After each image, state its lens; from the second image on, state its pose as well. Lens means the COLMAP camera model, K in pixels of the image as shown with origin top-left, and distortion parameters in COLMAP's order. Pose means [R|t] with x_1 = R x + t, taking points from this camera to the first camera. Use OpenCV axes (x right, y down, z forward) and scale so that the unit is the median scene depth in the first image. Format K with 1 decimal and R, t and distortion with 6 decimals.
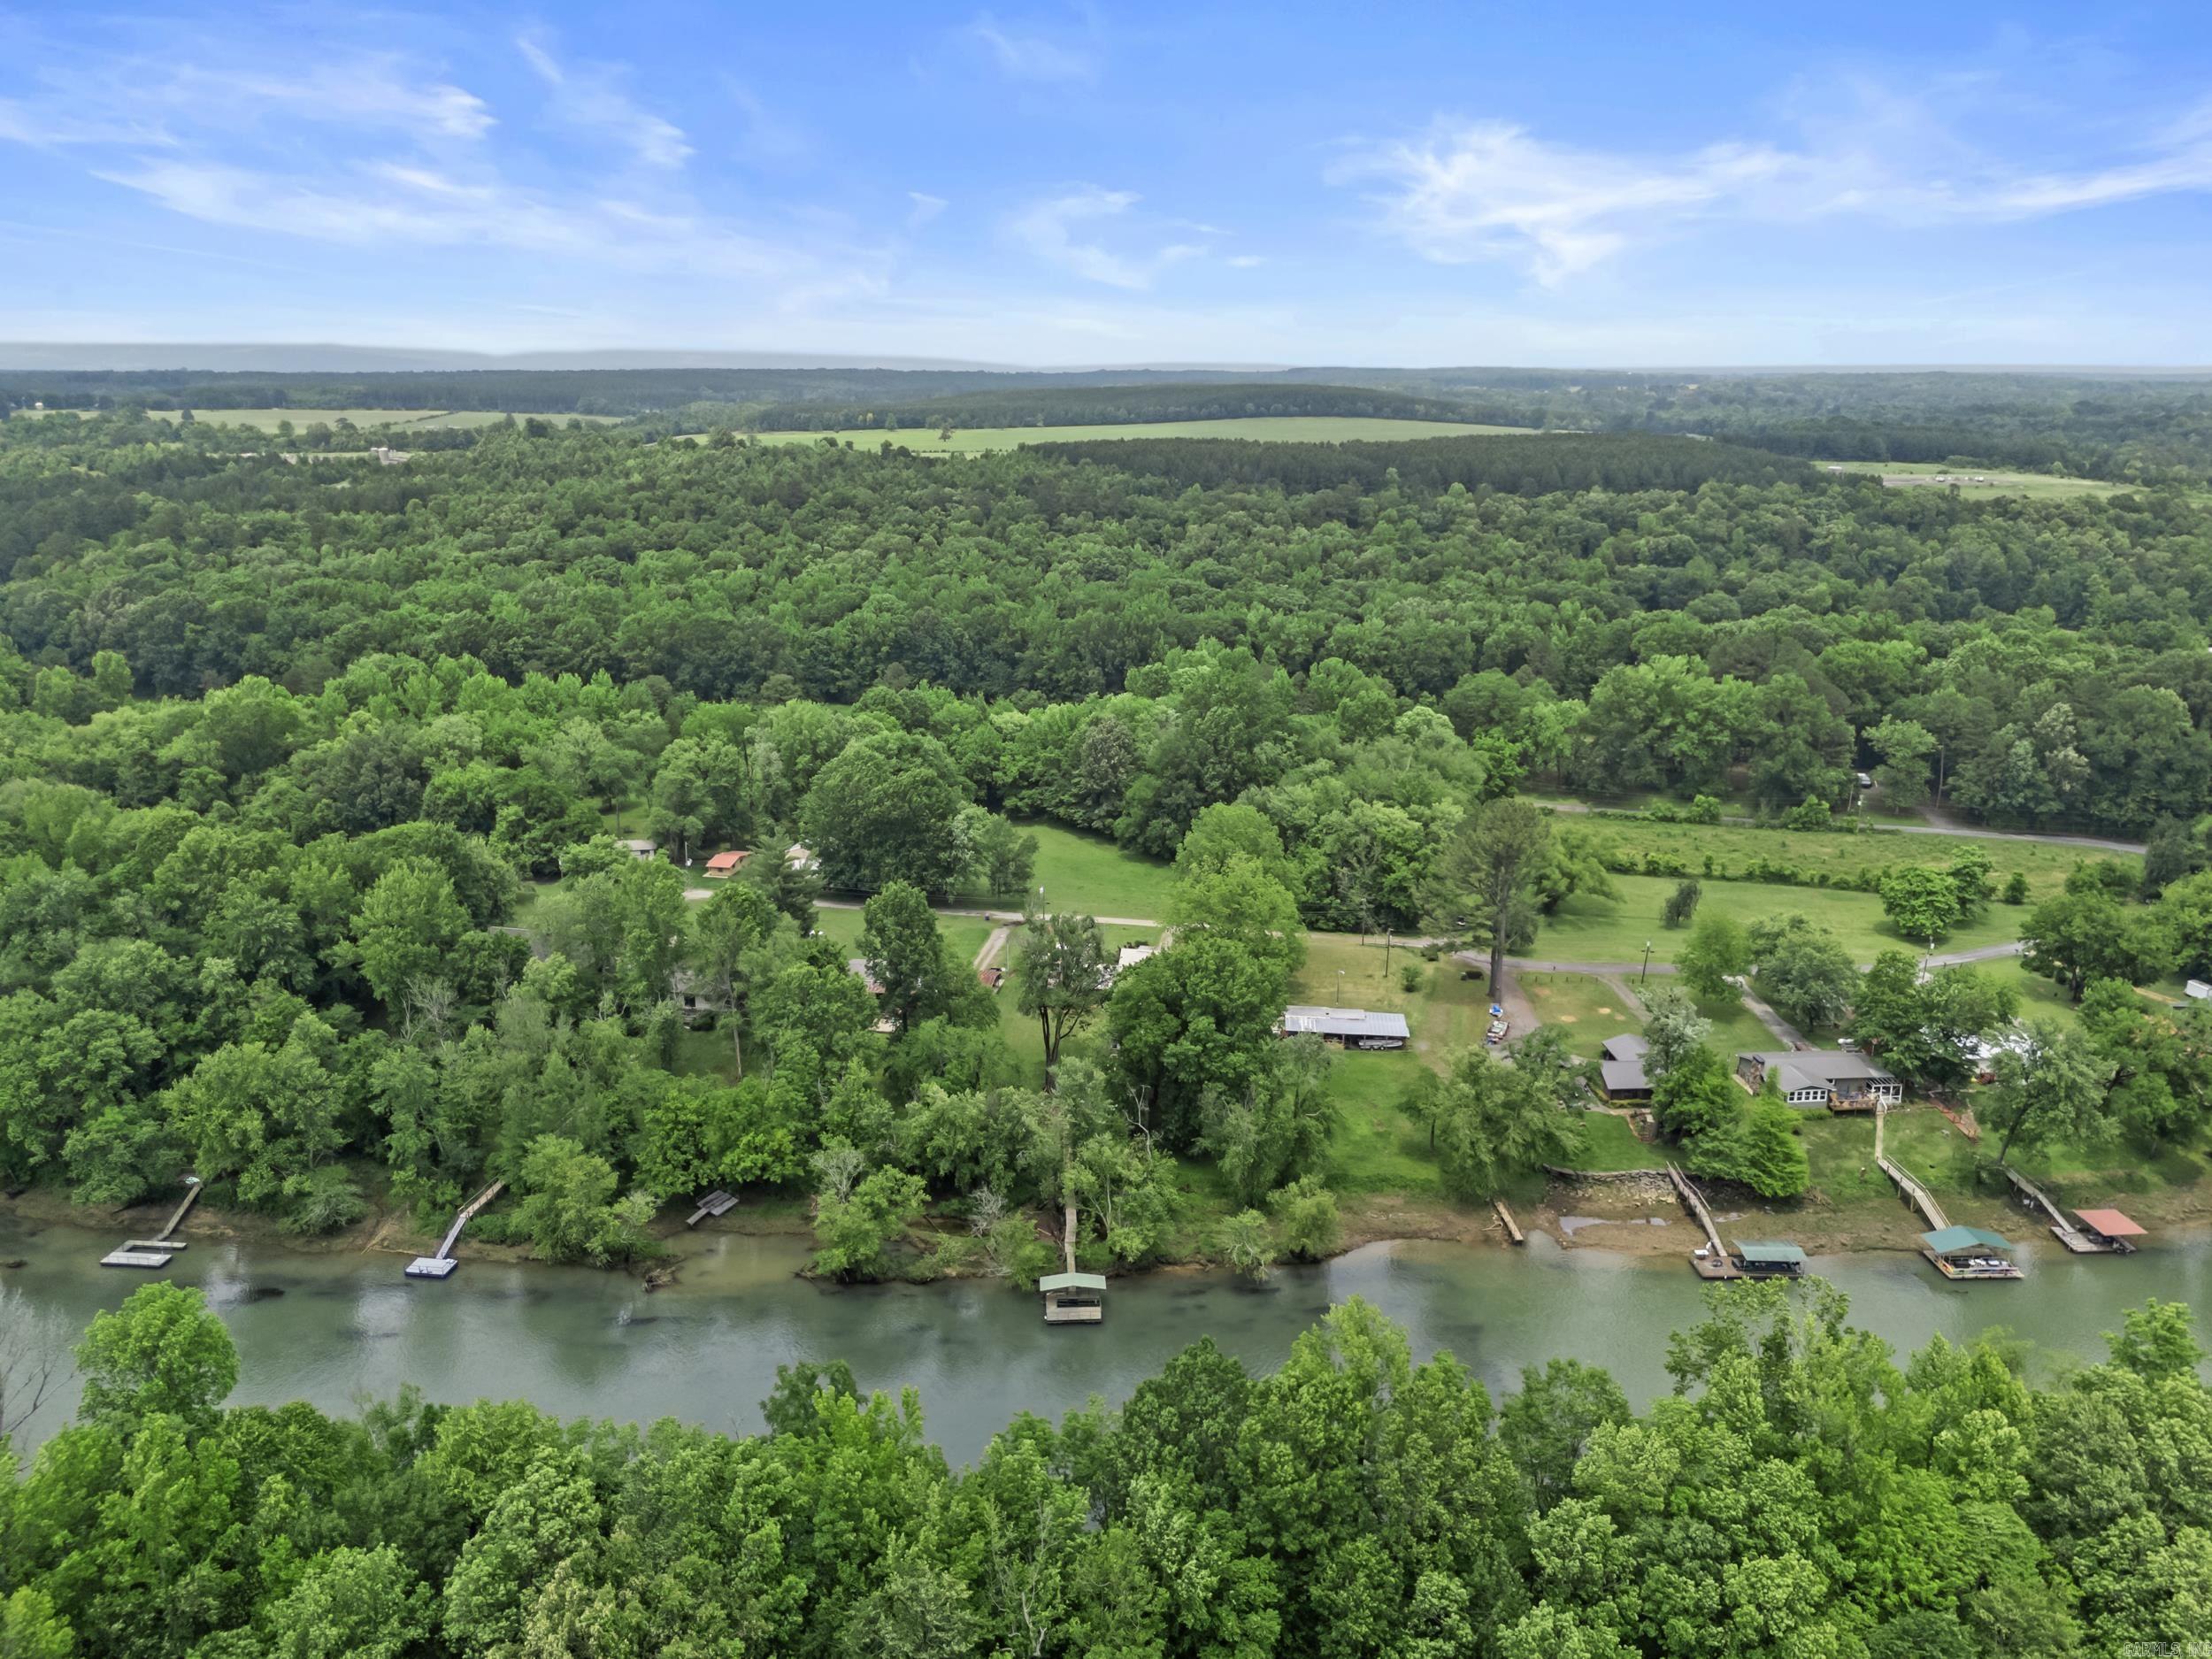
lens RADIAL K [[1615.5, 0, 1106.0], [0, 1615.5, 829.5], [0, 0, 1]] dist [0.075105, -0.107273]
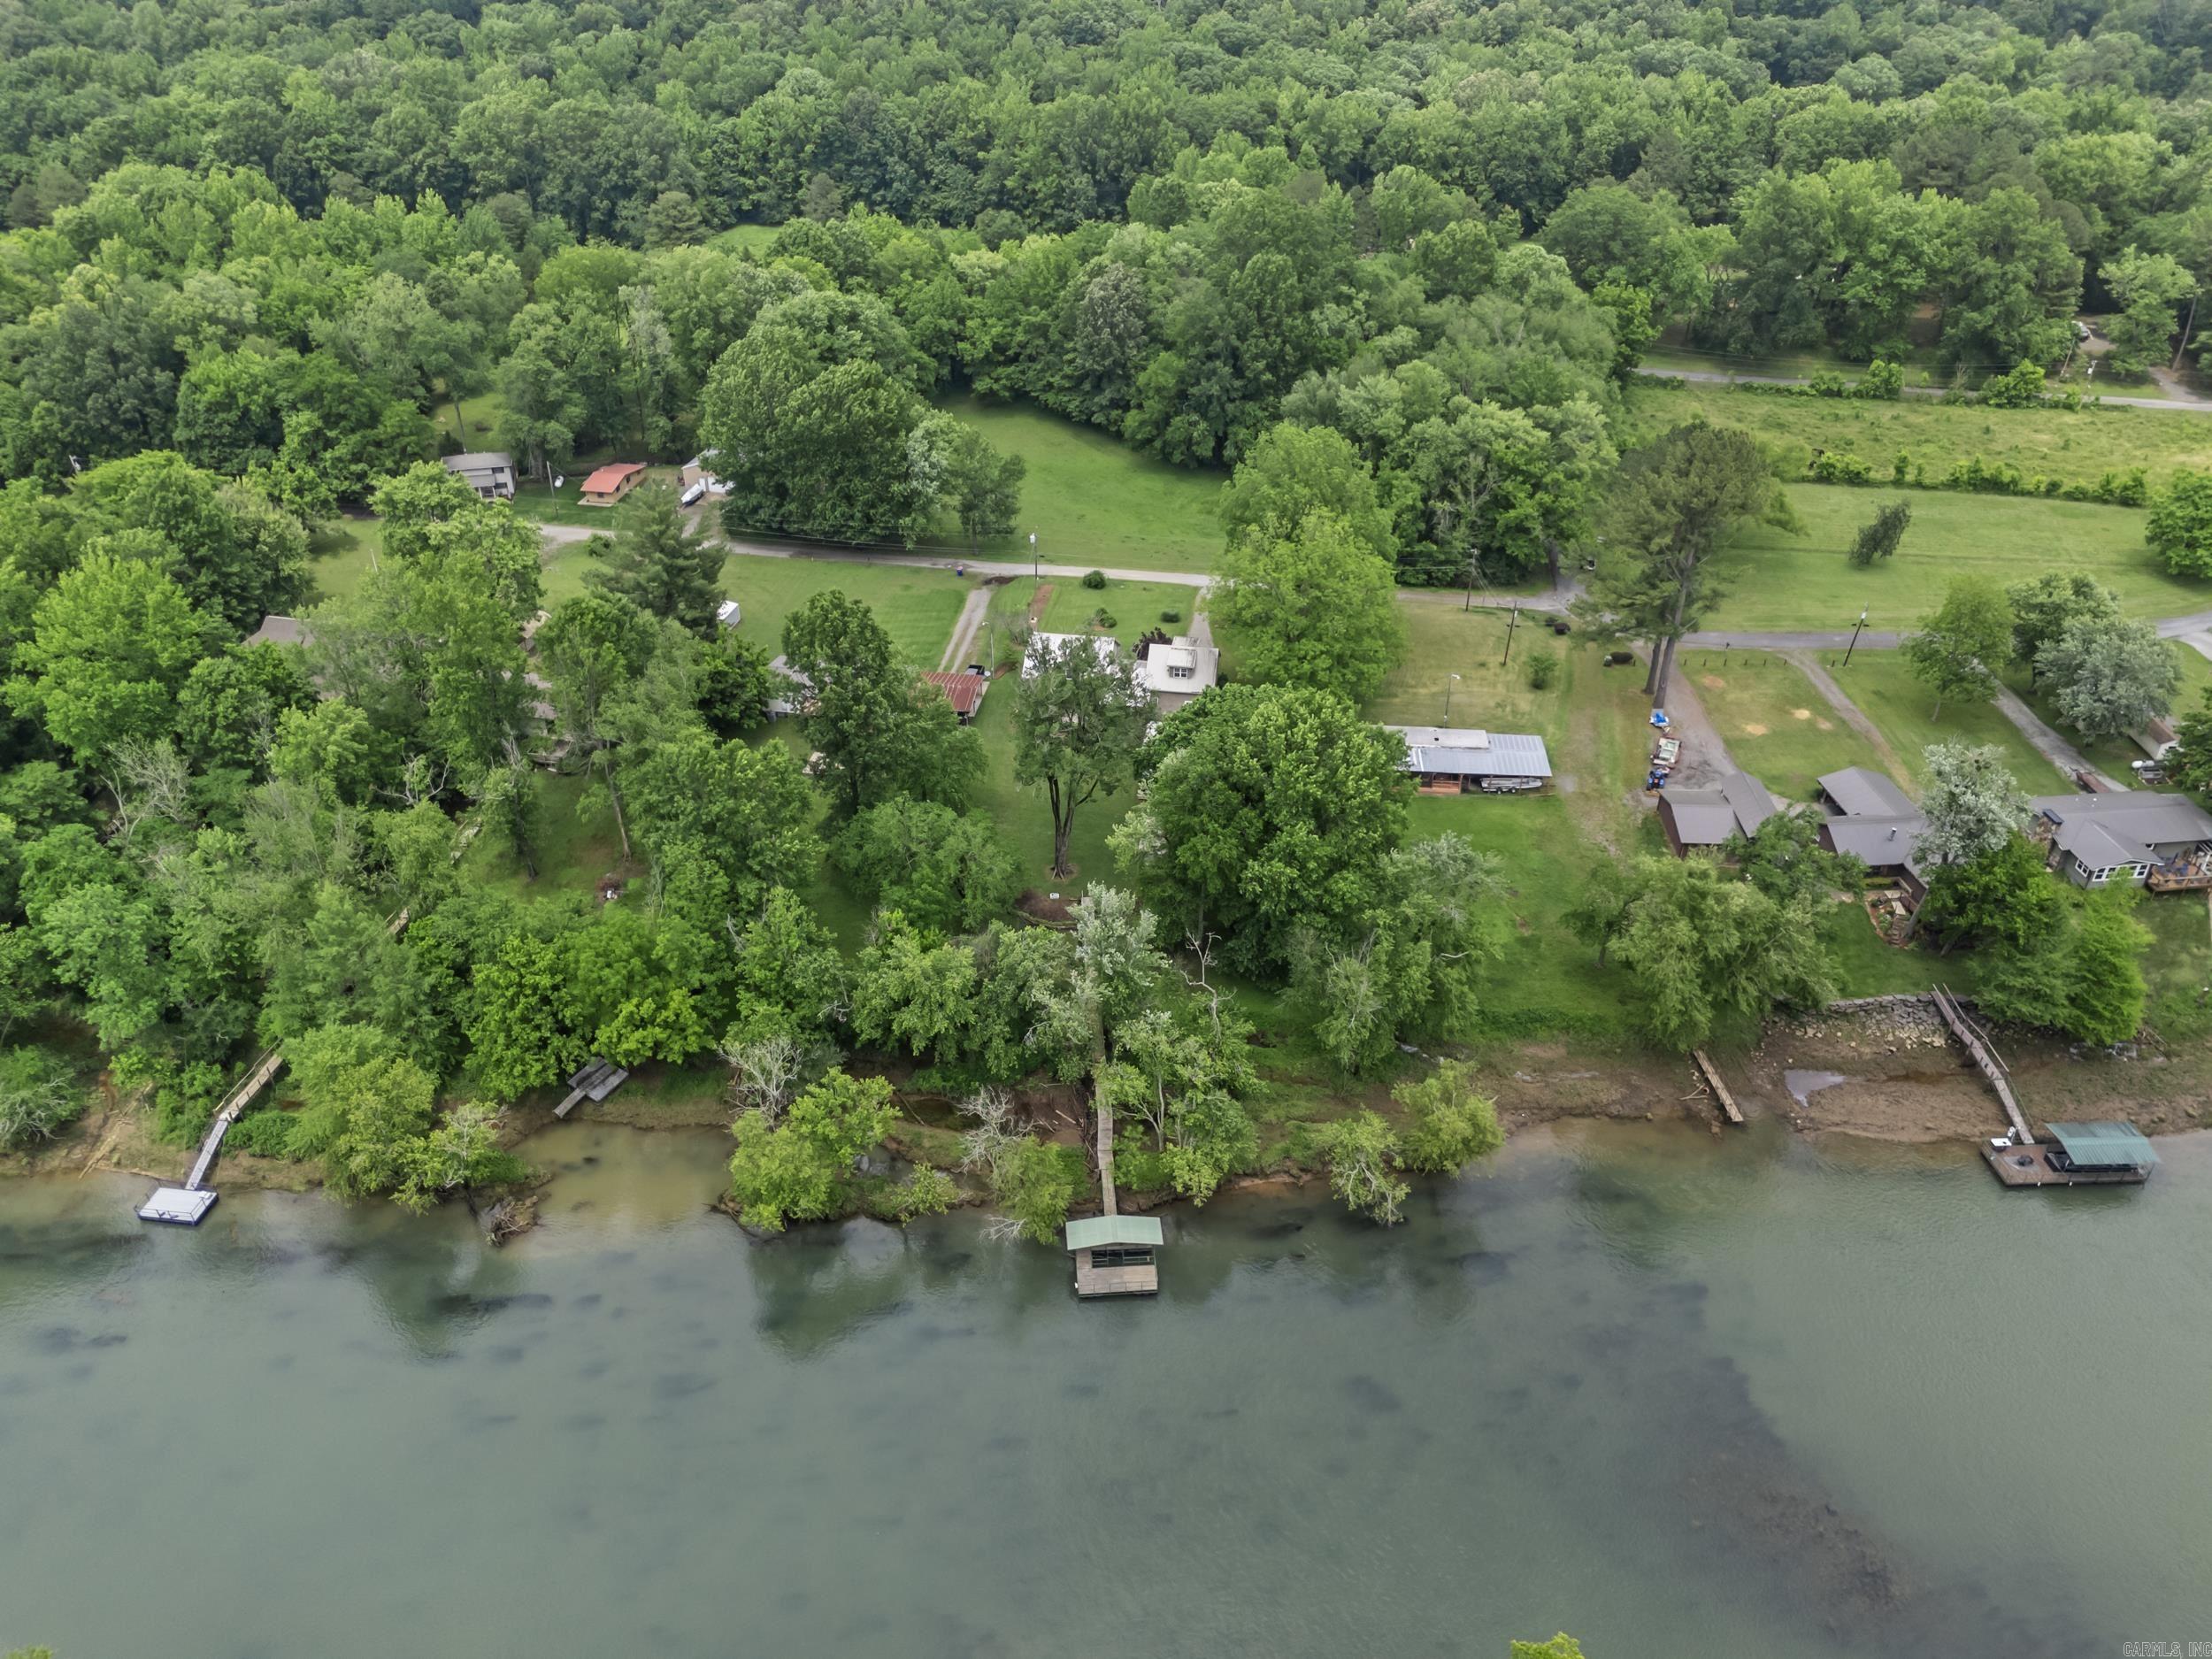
lens RADIAL K [[1607.5, 0, 1082.7], [0, 1607.5, 815.7], [0, 0, 1]] dist [0.041584, -0.022179]
pose [[0.999922, -0.009133, 0.008544, -0.022710], [0.006151, 0.953967, 0.299848, -0.056180], [-0.010889, -0.299772, 0.953949, 0.241383]]
